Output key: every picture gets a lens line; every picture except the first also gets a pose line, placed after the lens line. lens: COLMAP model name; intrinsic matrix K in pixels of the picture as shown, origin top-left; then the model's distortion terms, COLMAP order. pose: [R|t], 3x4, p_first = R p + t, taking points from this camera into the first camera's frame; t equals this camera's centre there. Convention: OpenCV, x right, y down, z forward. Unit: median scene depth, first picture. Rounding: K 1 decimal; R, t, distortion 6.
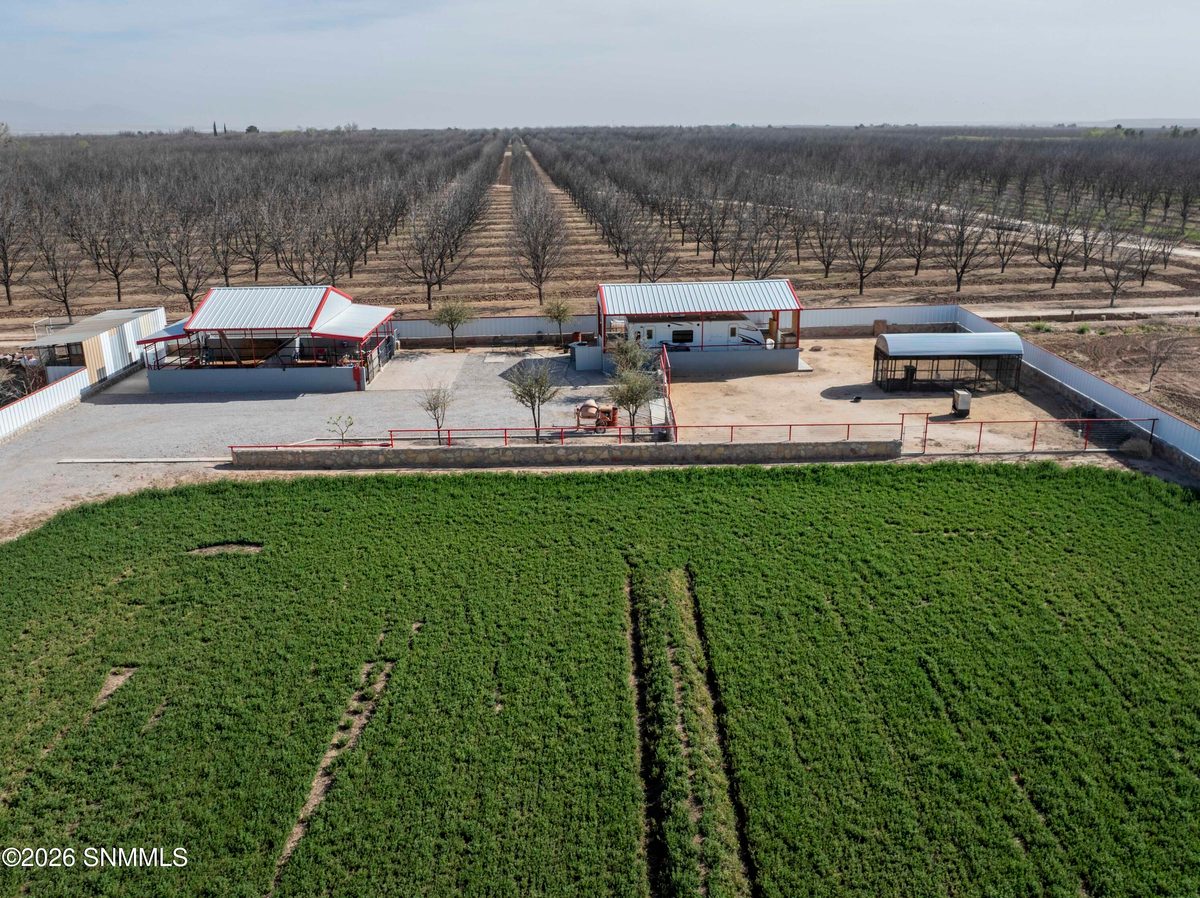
lens RADIAL K [[844.8, 0, 595.9], [0, 844.8, 431.9], [0, 0, 1]] dist [-0.037150, 0.002497]
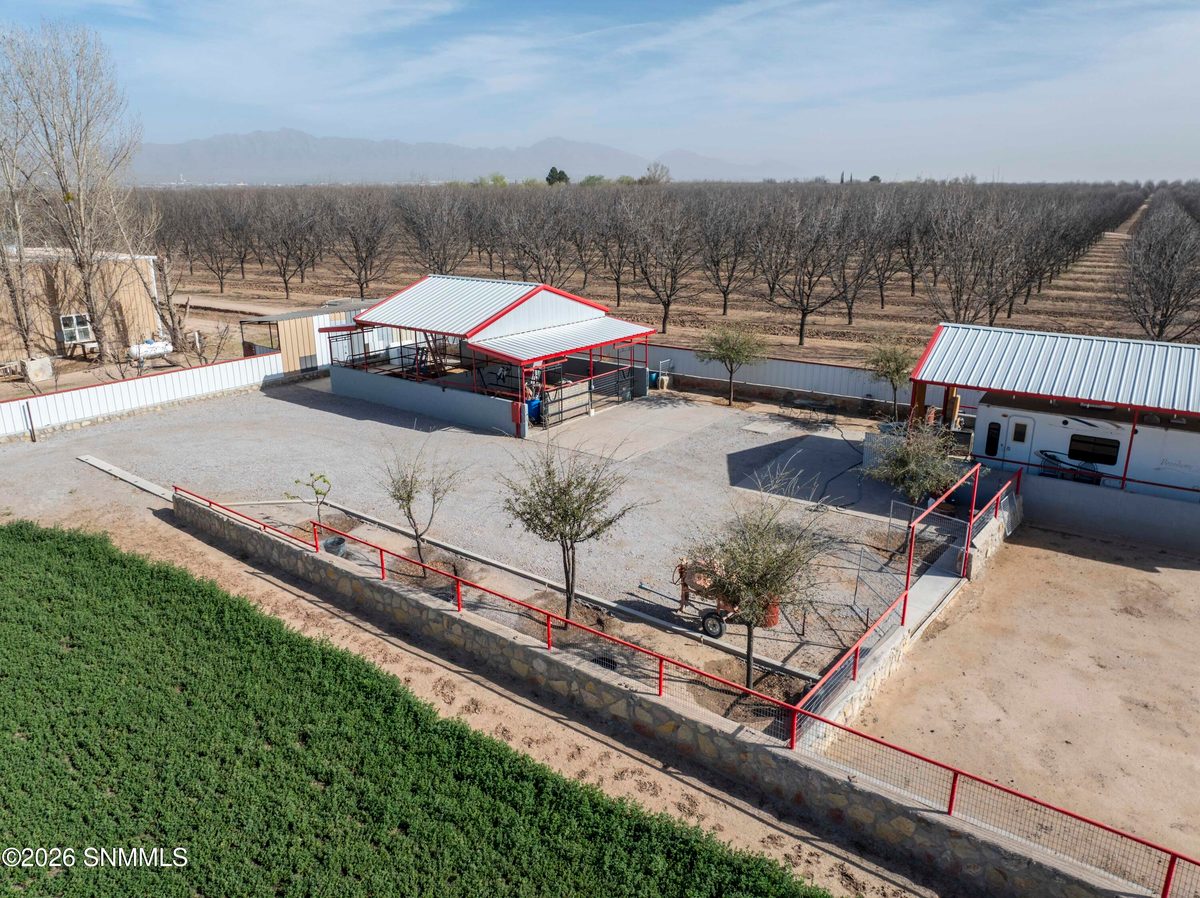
lens RADIAL K [[820.7, 0, 600.0], [0, 820.7, 449.0], [0, 0, 1]] dist [-0.039432, 0.000130]
pose [[0.794402, 0.191671, -0.576358, 0.151295], [-0.202117, 0.978245, 0.046740, -0.081958], [0.572778, 0.079362, 0.815860, 0.487559]]
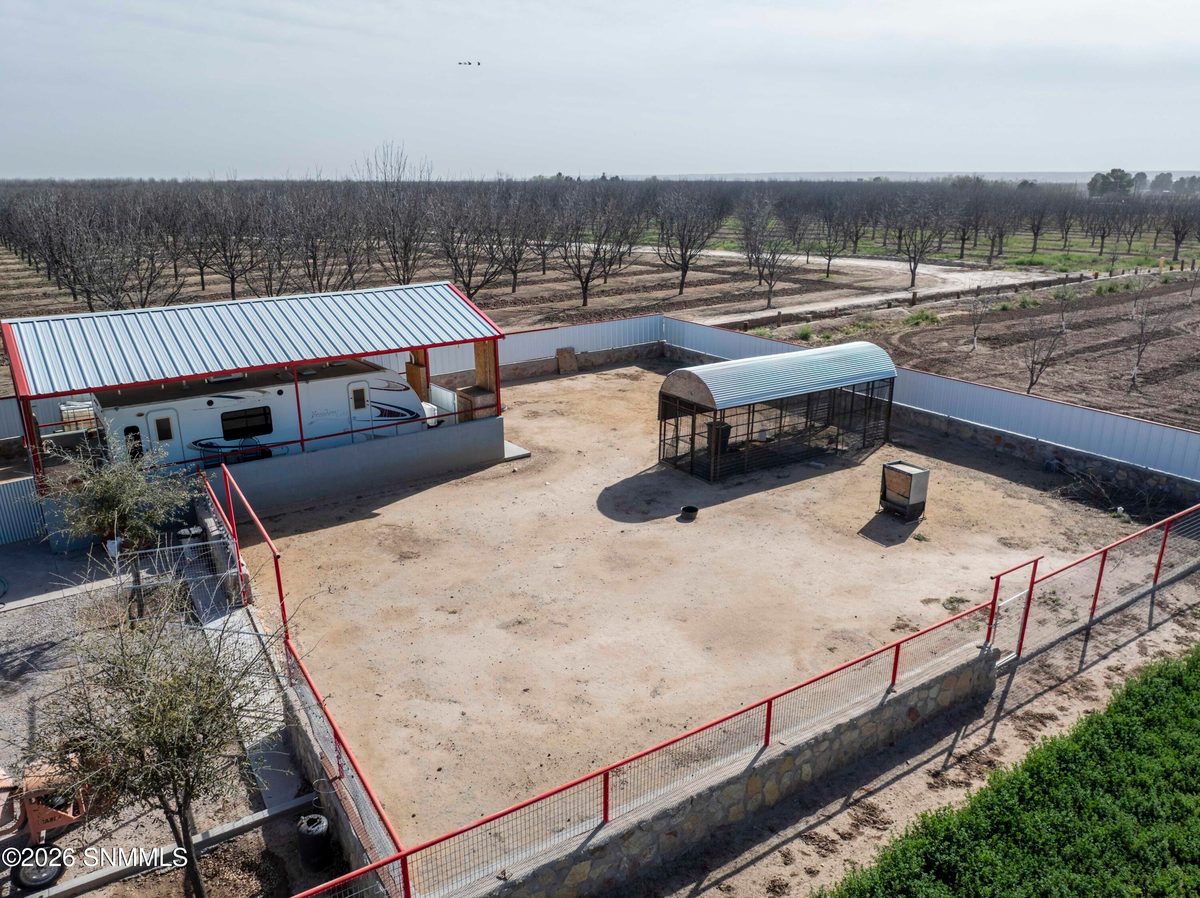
lens RADIAL K [[844.8, 0, 595.9], [0, 844.8, 431.9], [0, 0, 1]] dist [-0.037150, 0.002497]
pose [[0.839282, -0.142118, 0.524794, 0.026921], [0.168701, 0.985663, -0.002873, -0.080586], [-0.516862, 0.090944, 0.851224, 0.562389]]
